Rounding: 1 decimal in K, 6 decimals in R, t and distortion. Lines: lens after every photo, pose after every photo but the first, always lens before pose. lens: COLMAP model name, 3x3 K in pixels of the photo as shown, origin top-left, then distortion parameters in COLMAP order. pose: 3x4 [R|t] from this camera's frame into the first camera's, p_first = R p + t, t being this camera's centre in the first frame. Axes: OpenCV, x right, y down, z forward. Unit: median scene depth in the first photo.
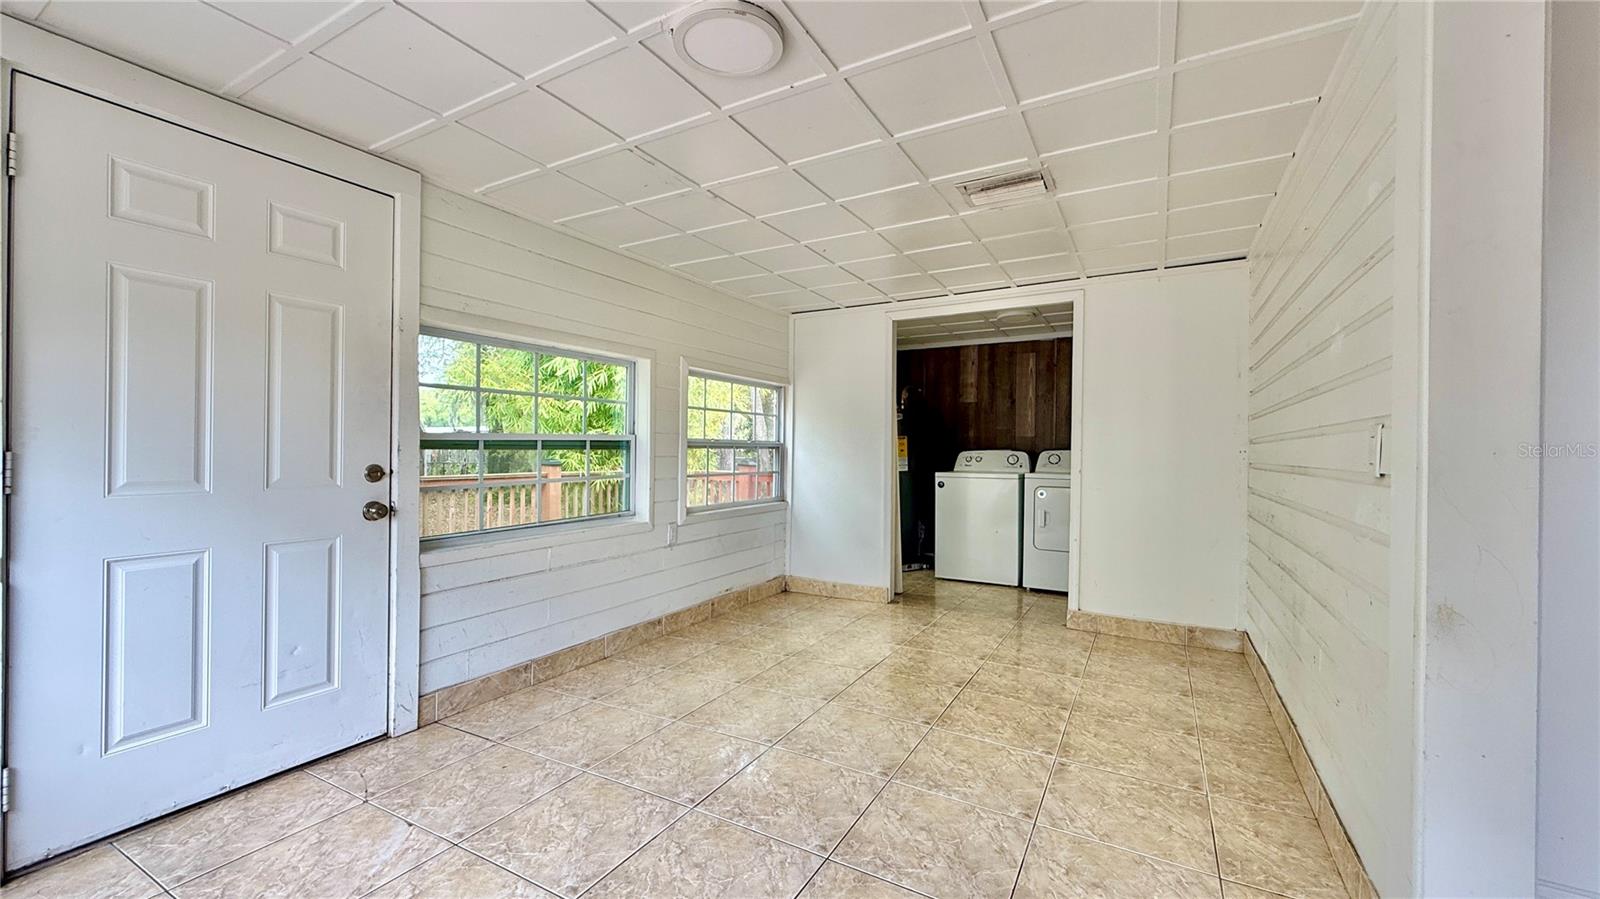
lens RADIAL K [[635.0, 0, 796.4], [0, 635.0, 444.7], [0, 0, 1]] dist [-0.003866, 0.000369]
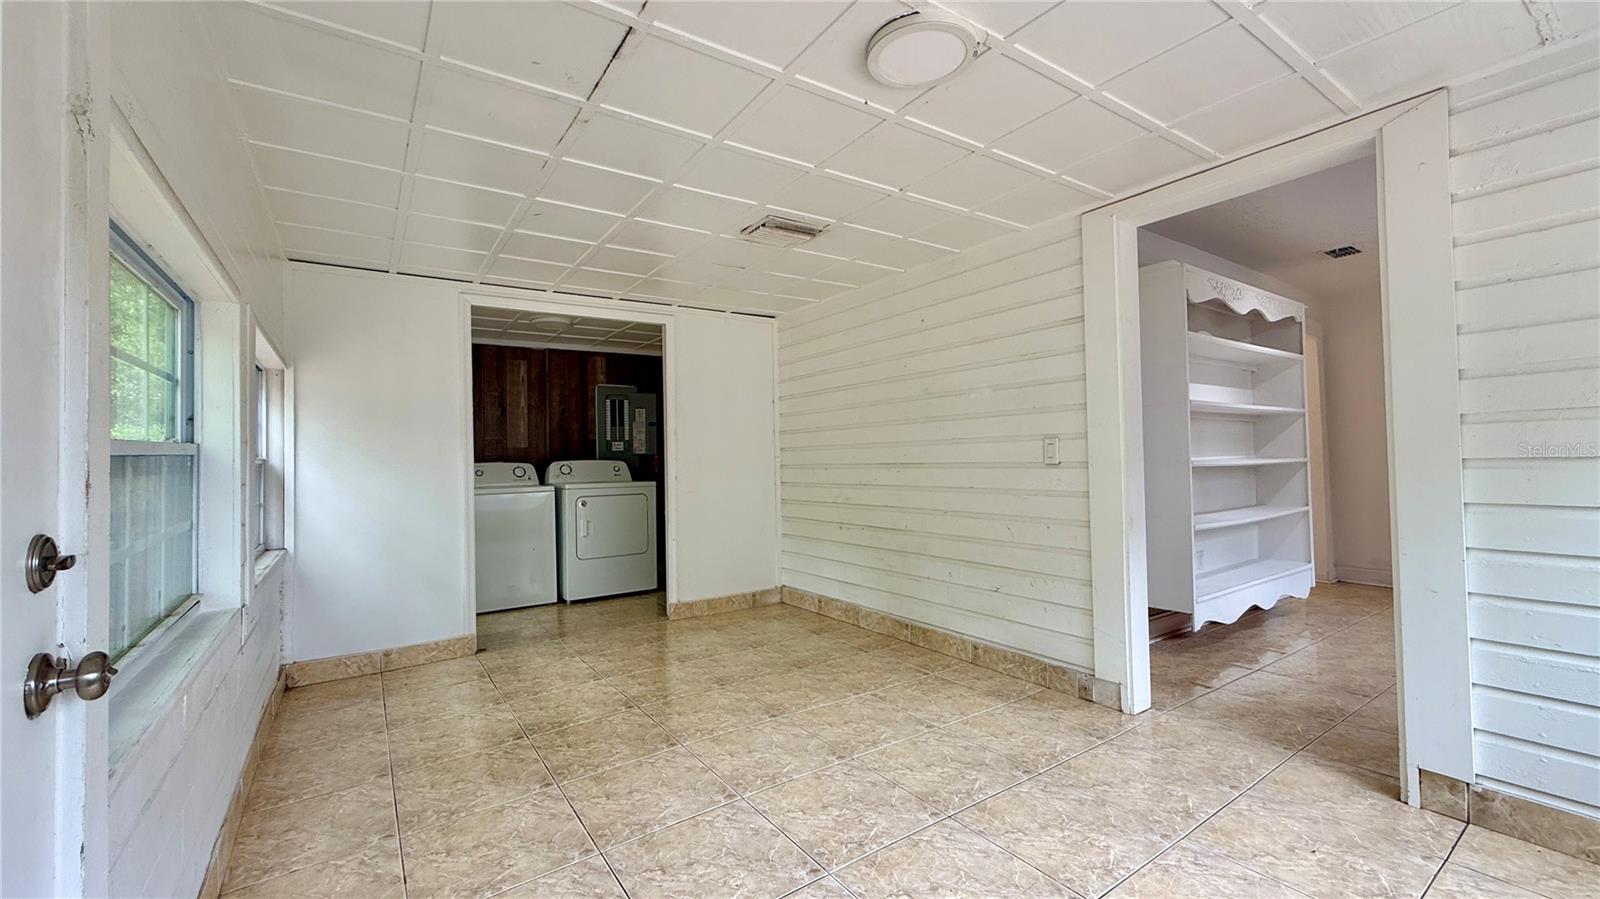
lens RADIAL K [[635.0, 0, 798.7], [0, 635.0, 444.6], [0, 0, 1]] dist [-0.003866, 0.000369]
pose [[0.434827, 0.000324, 0.900514, -0.462082], [0.017226, 0.999814, -0.008678, -0.002435], [-0.900349, 0.019286, 0.434741, 0.312750]]
